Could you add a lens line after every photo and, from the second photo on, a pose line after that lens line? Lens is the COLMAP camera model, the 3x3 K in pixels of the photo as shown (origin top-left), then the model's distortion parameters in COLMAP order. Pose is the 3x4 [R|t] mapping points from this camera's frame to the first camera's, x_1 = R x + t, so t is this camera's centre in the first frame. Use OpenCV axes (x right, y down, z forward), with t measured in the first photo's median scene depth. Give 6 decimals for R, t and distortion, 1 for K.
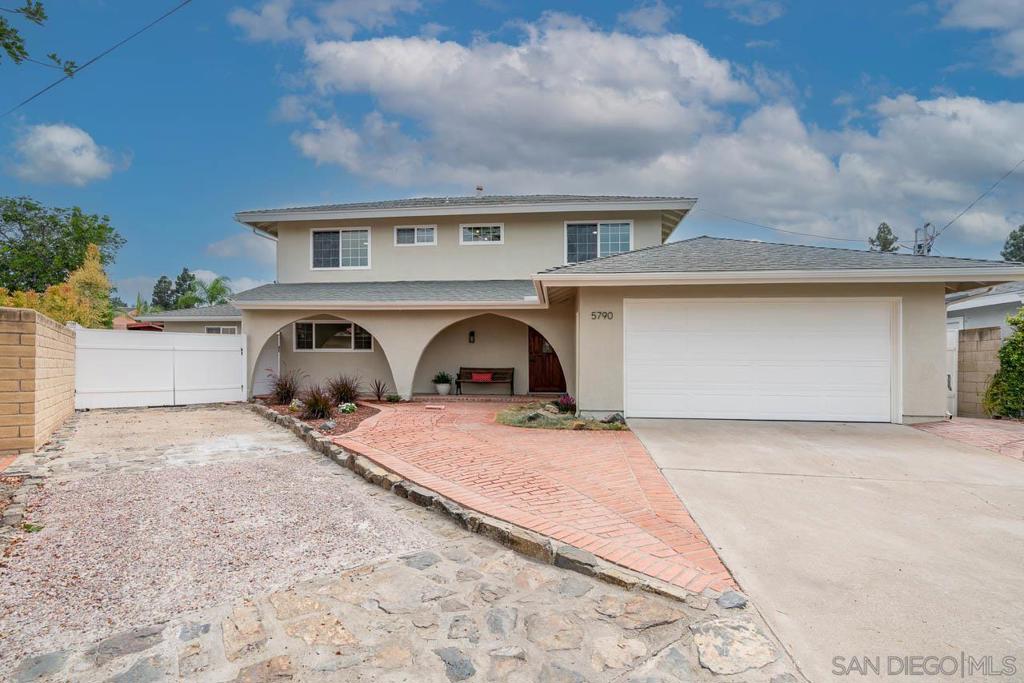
lens RADIAL K [[465.0, 0, 497.1], [0, 465.0, 357.1], [0, 0, 1]] dist [-0.002699, -0.000263]
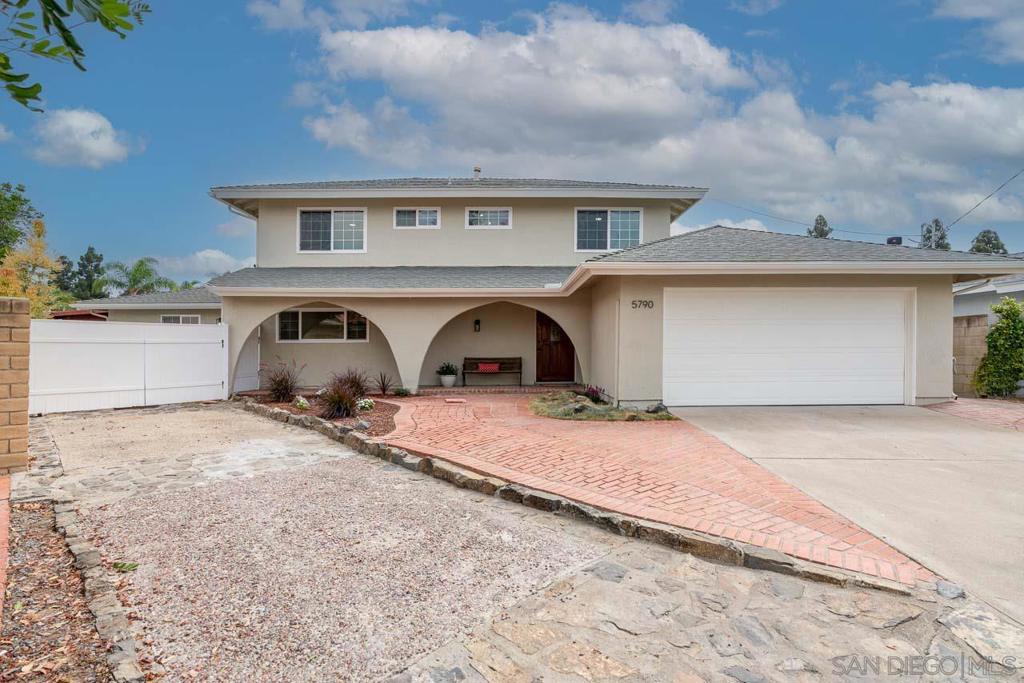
lens RADIAL K [[477.4, 0, 519.1], [0, 477.4, 345.0], [0, 0, 1]] dist [-0.003375, 0.000296]
pose [[0.990942, -0.011543, 0.133792, -0.108439], [0.011267, 0.999933, 0.002822, -0.005460], [-0.133816, -0.001289, 0.991005, 0.017323]]
